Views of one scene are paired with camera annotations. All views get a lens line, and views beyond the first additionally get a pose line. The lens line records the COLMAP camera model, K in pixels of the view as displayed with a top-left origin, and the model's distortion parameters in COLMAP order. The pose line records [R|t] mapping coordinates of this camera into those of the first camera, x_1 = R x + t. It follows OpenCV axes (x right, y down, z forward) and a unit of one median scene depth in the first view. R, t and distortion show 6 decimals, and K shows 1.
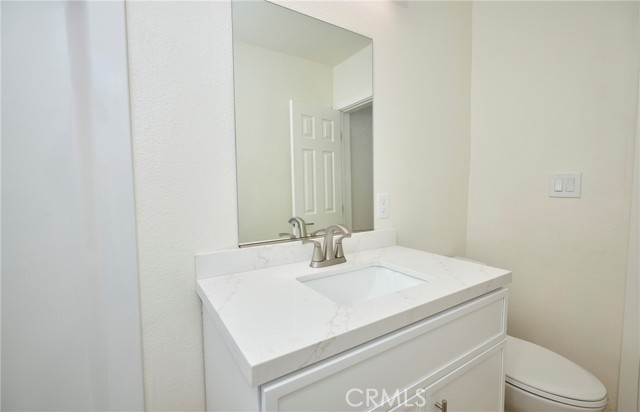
lens RADIAL K [[280.4, 0, 317.9], [0, 280.4, 203.6], [0, 0, 1]] dist [-0.000292, -0.000143]
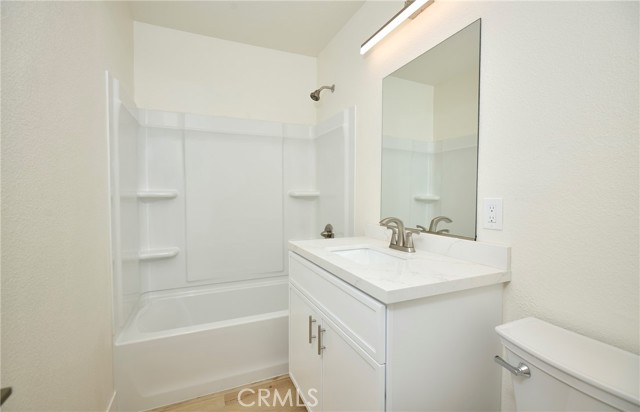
lens RADIAL K [[280.4, 0, 317.9], [0, 280.4, 203.6], [0, 0, 1]] dist [-0.000292, -0.000143]
pose [[-0.155219, 0.044147, -0.986893, 1.375907], [-0.040269, 0.997888, 0.050972, -0.051346], [0.987059, 0.047653, -0.153113, 0.798492]]
